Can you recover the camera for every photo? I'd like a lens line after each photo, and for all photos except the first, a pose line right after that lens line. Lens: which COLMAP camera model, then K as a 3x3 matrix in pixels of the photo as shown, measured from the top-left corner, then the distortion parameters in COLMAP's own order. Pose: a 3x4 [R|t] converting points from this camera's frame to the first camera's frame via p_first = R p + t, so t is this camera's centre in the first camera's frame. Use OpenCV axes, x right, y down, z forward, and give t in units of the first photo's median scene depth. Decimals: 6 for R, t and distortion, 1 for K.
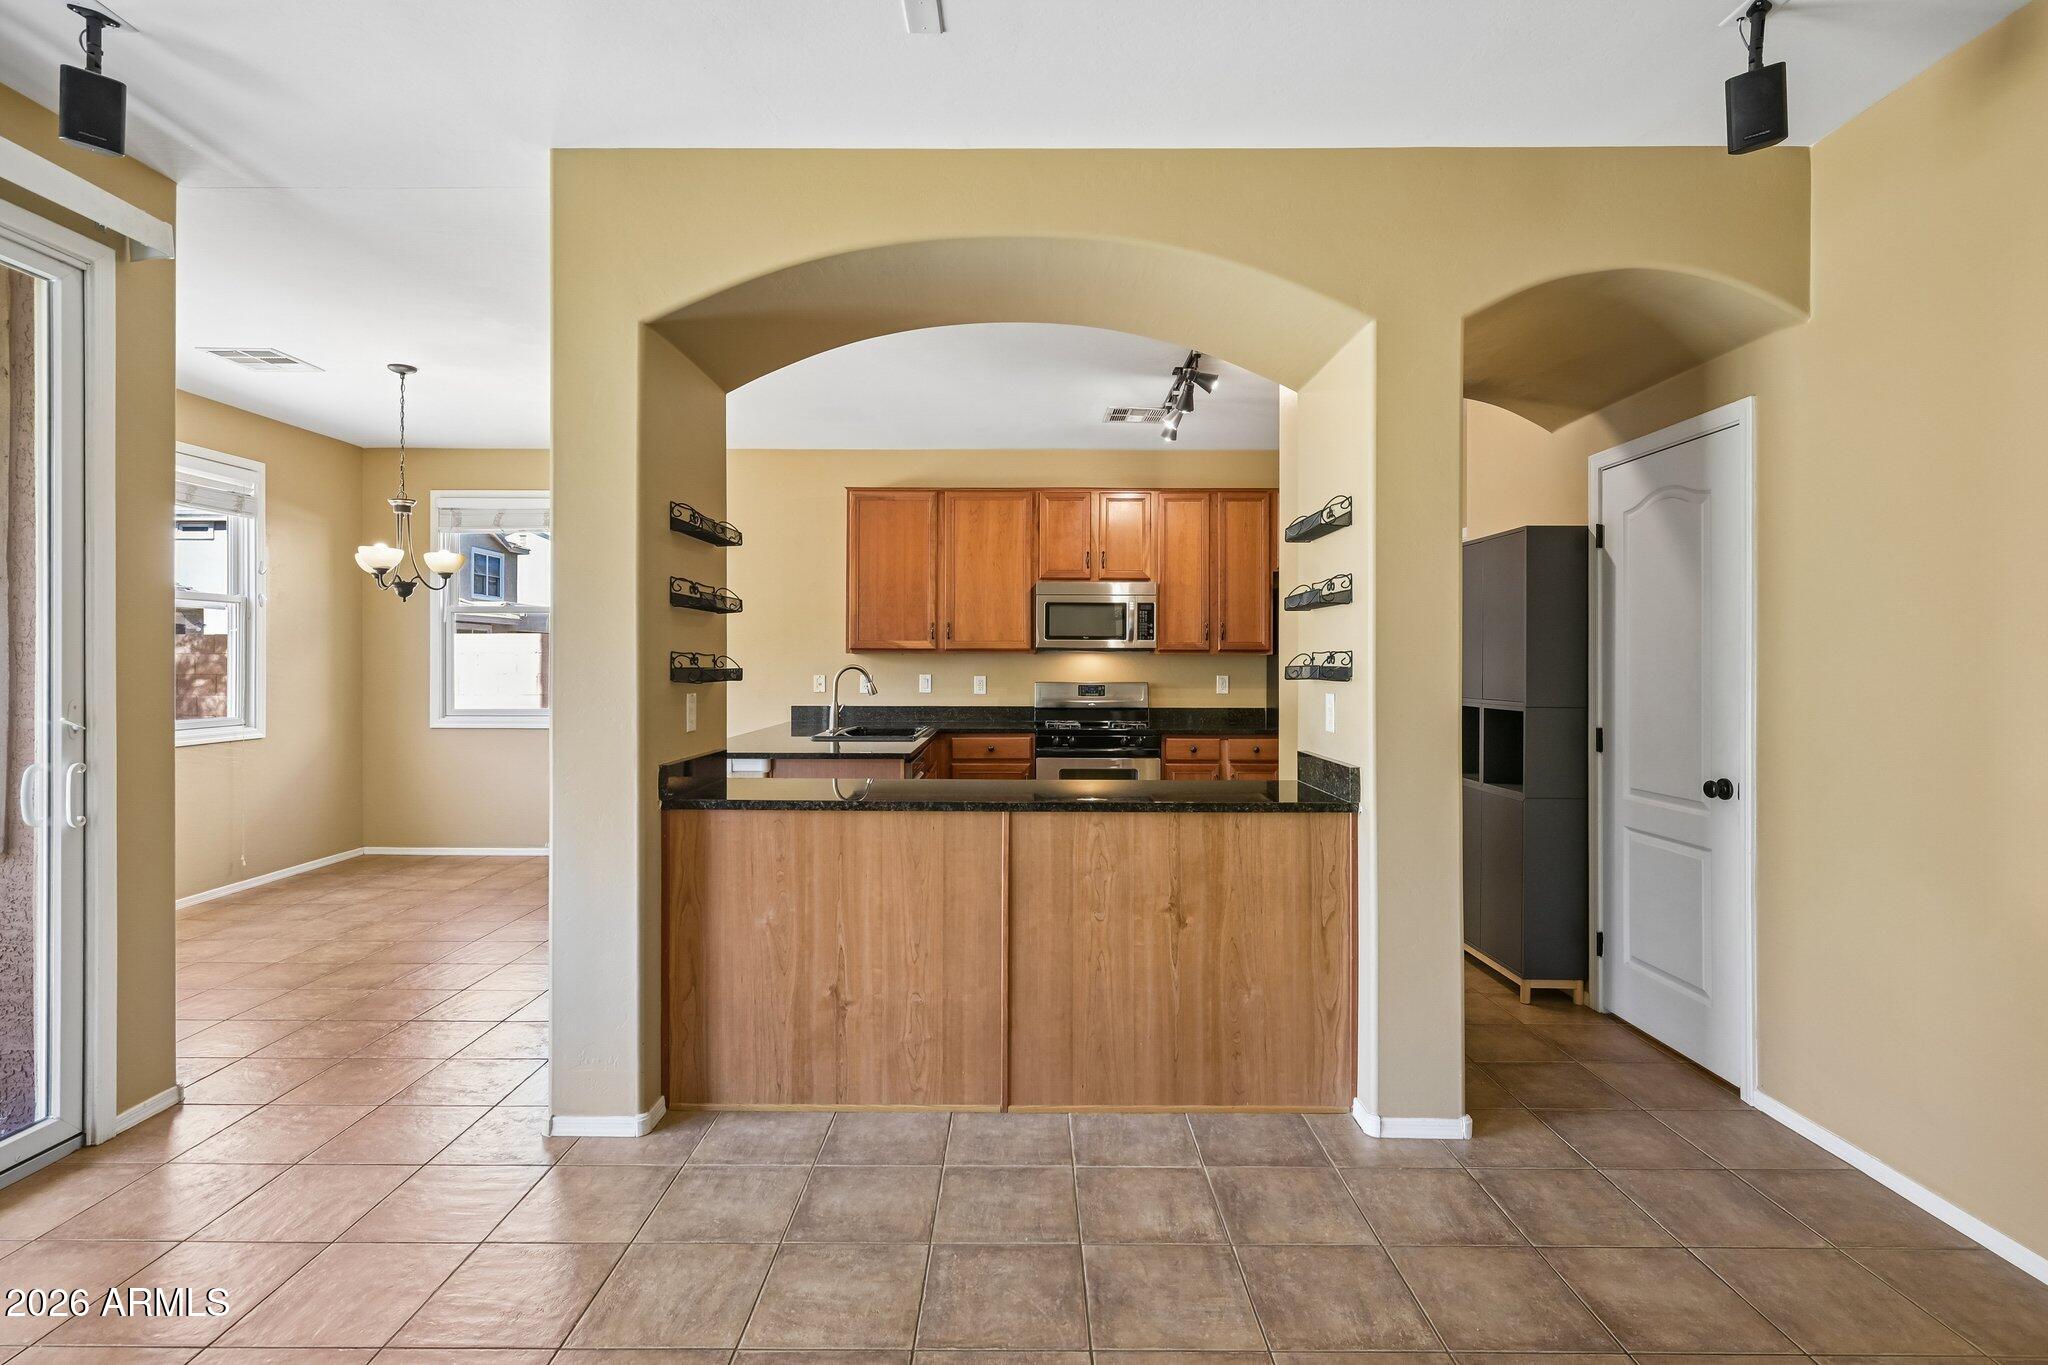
lens RADIAL K [[972.7, 0, 1014.9], [0, 972.7, 663.7], [0, 0, 1]] dist [-0.001525, 0.000155]
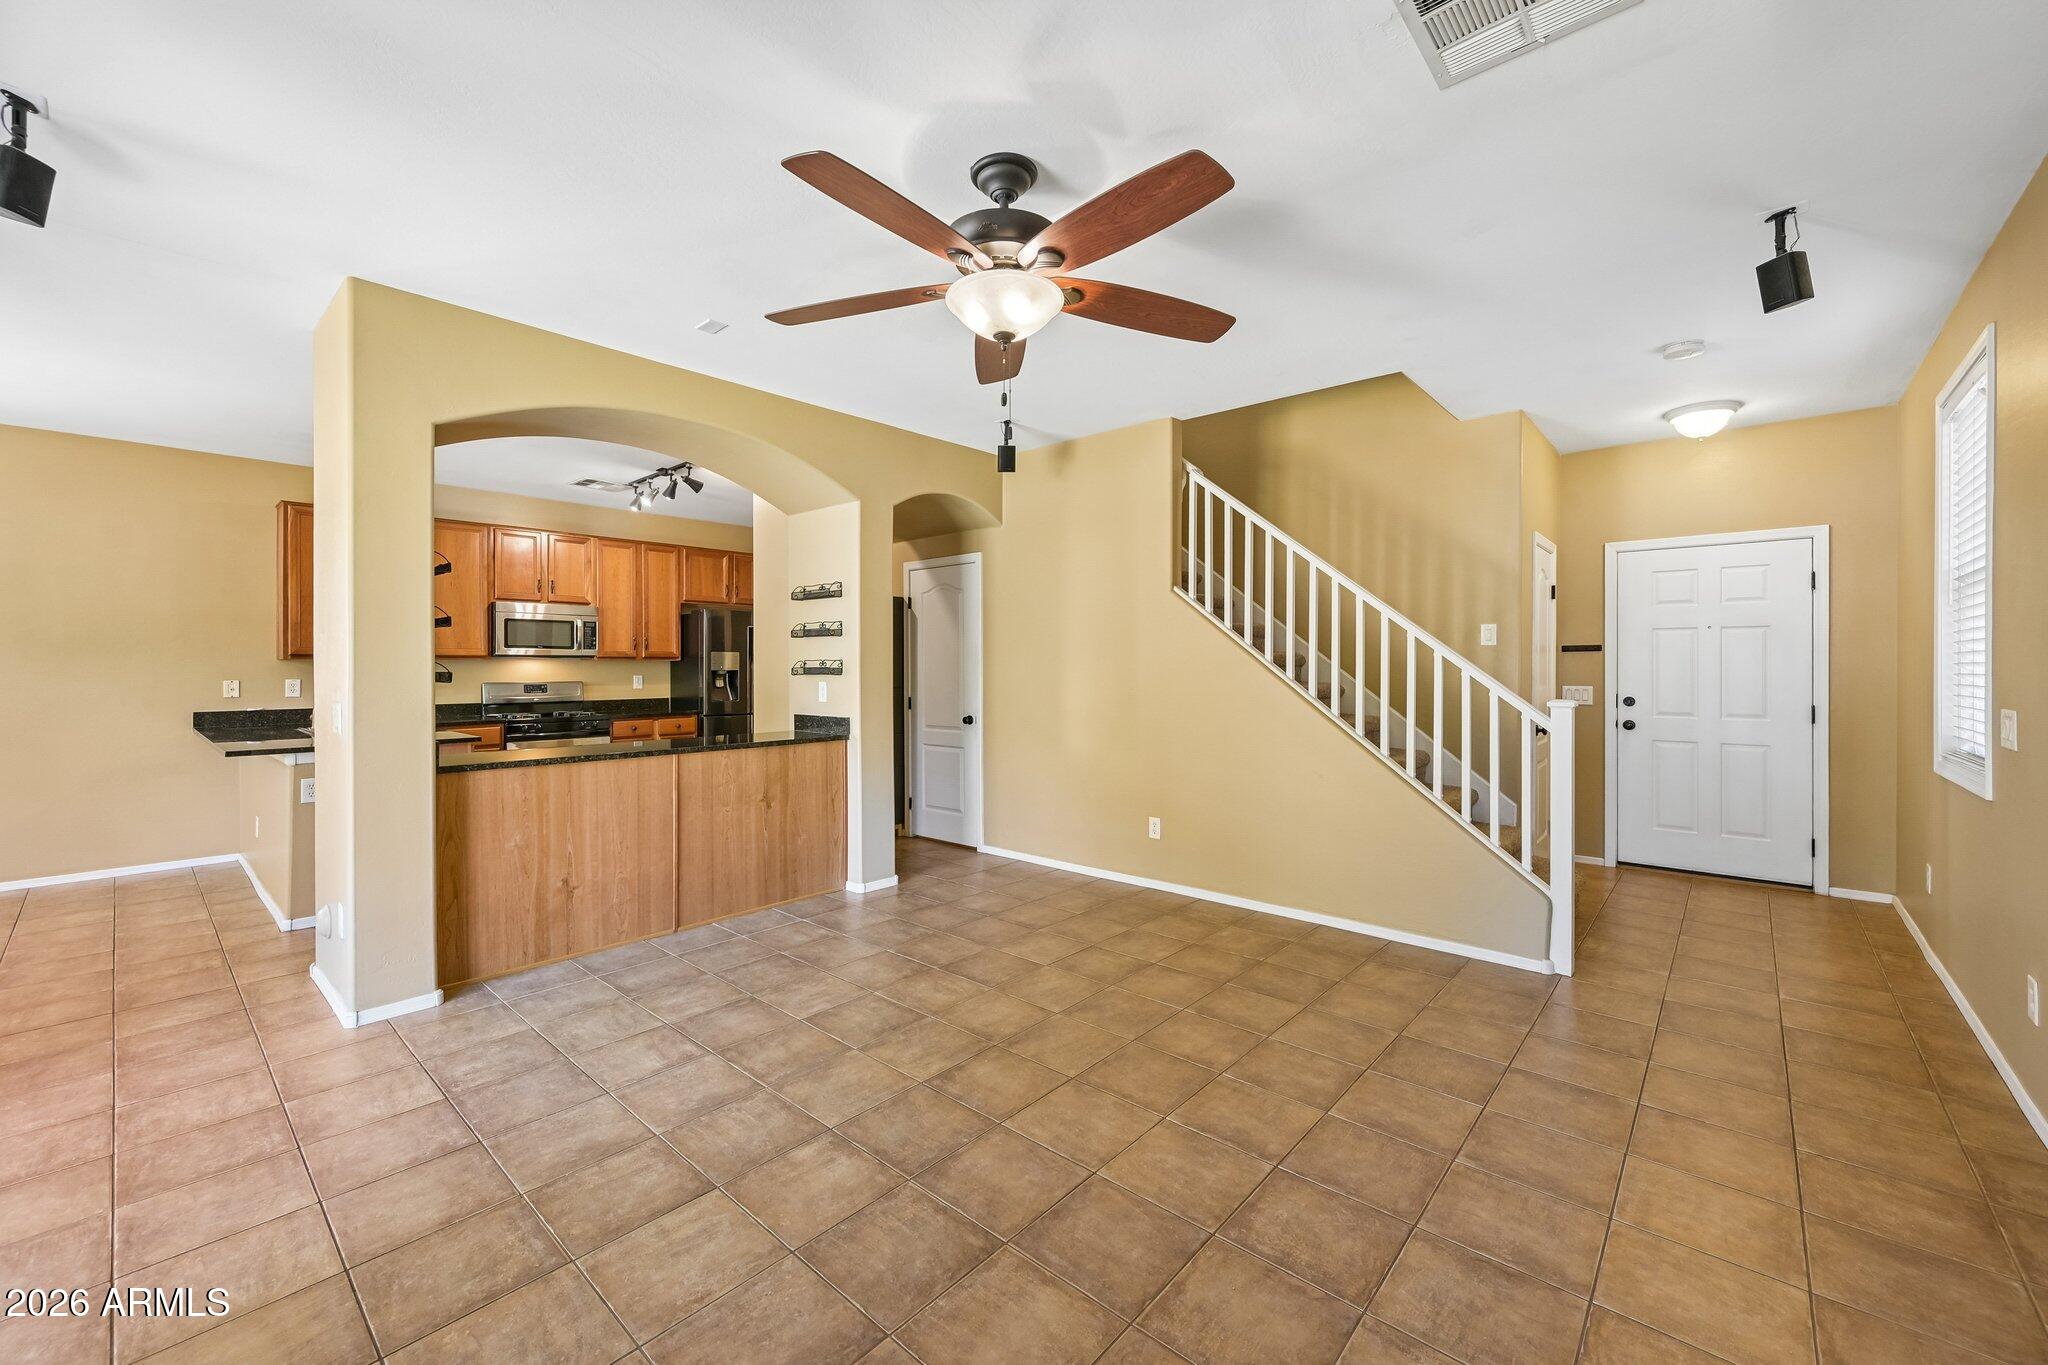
lens RADIAL K [[806.5, 0, 1023.5], [0, 806.5, 670.7], [0, 0, 1]] dist [0.000267, -0.000506]
pose [[0.658735, -0.008571, 0.752326, -0.621625], [0.004784, 0.999963, 0.007204, -0.000717], [-0.752360, -0.001146, 0.658751, -0.354241]]
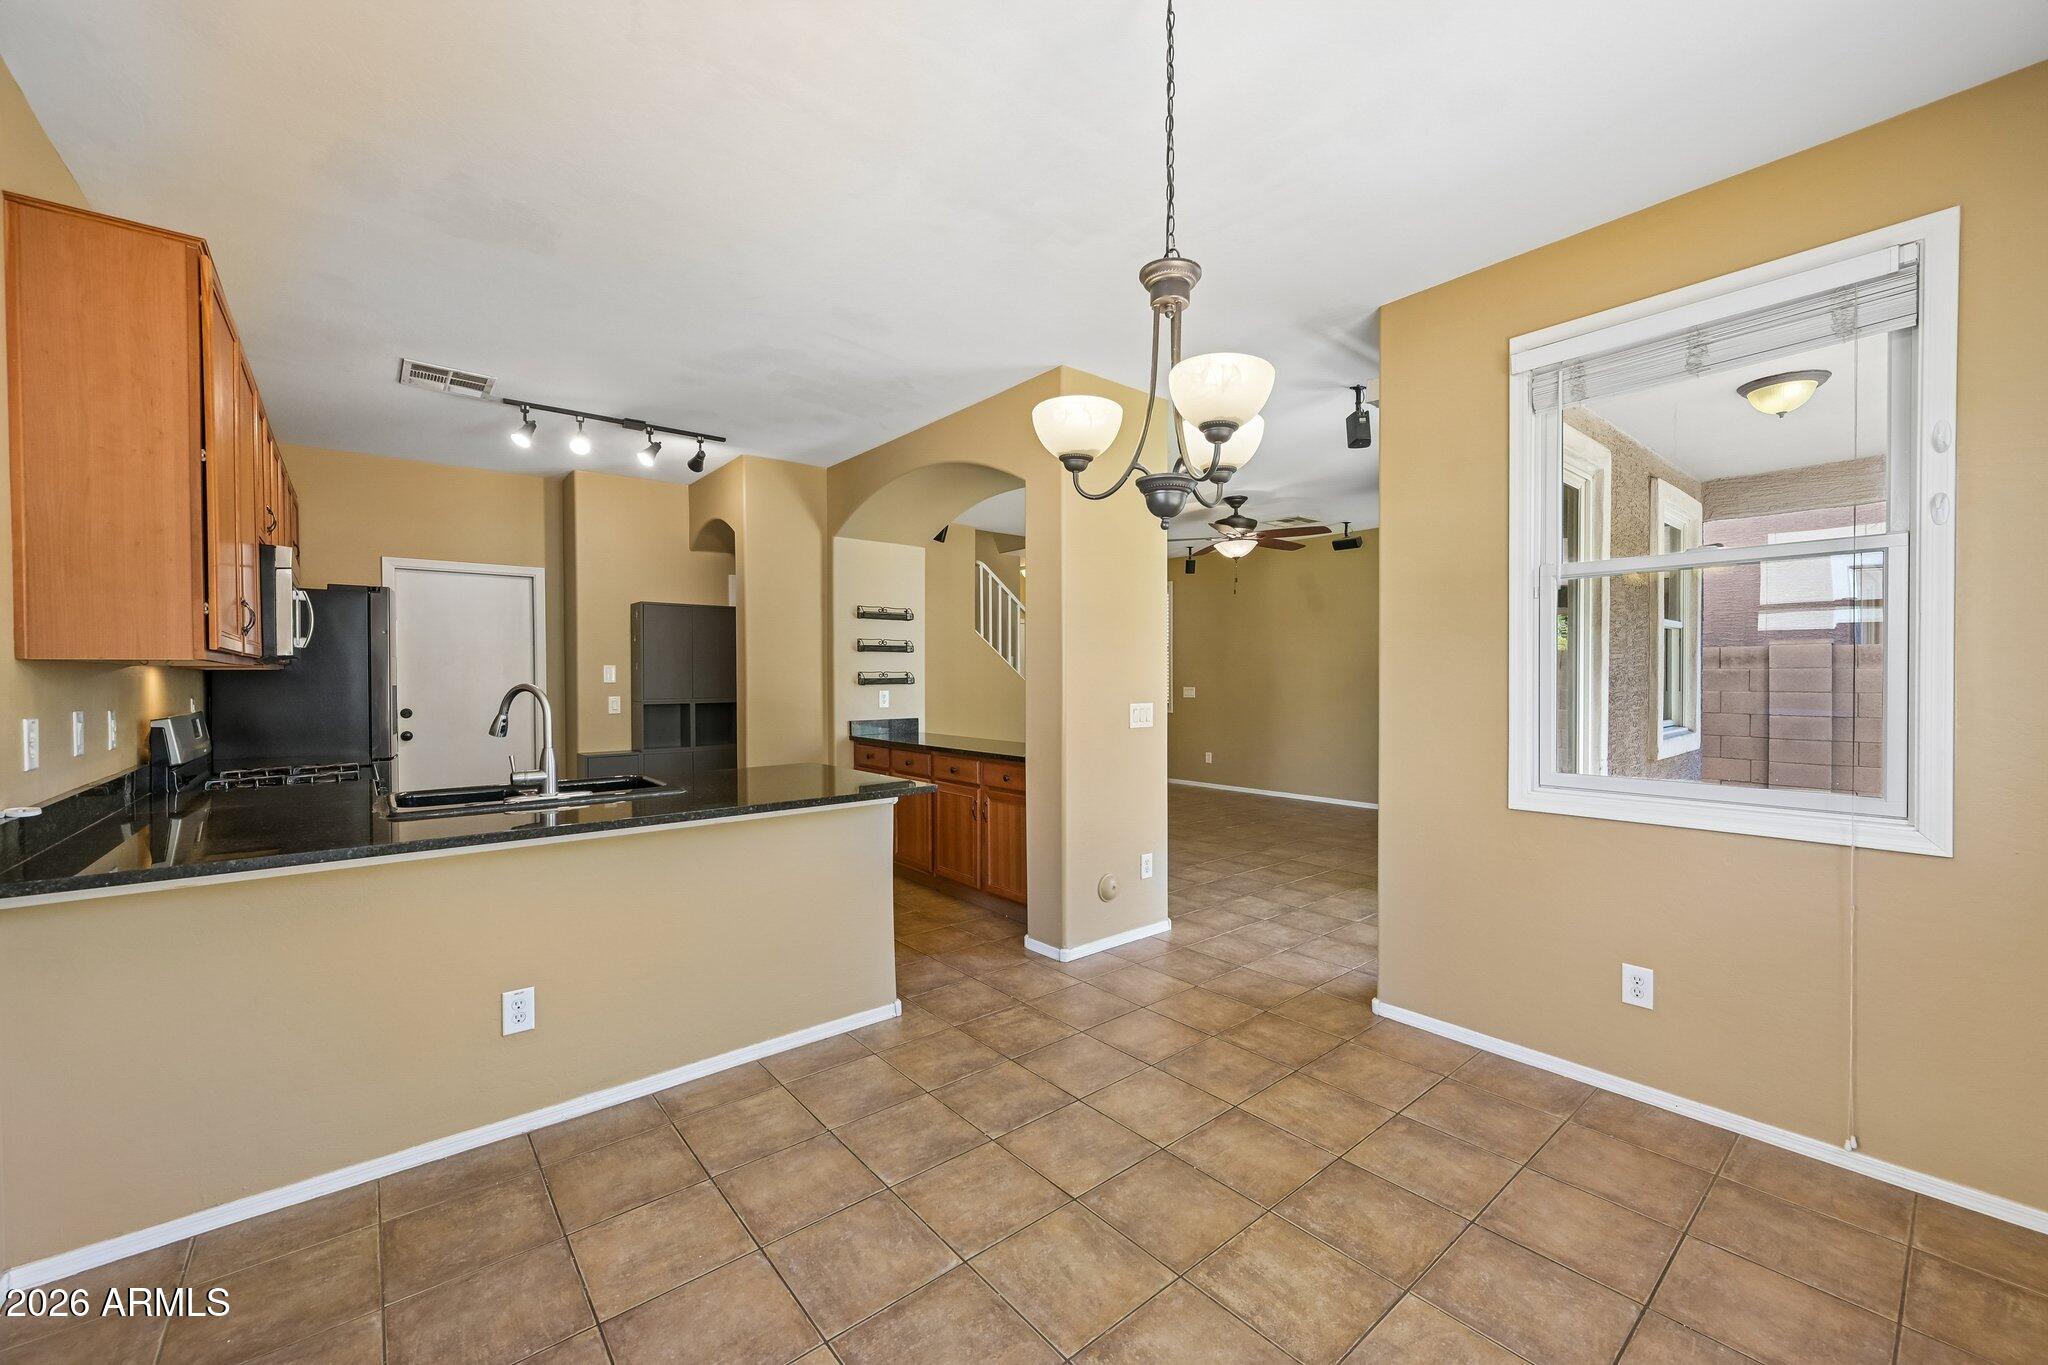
lens RADIAL K [[806.5, 0, 1016.8], [0, 806.5, 687.4], [0, 0, 1]] dist [0.000267, -0.000506]
pose [[-0.641090, -0.011713, 0.767377, -1.322561], [0.003420, 0.999830, 0.018118, -0.008860], [-0.767458, 0.014240, -0.640941, 1.986541]]
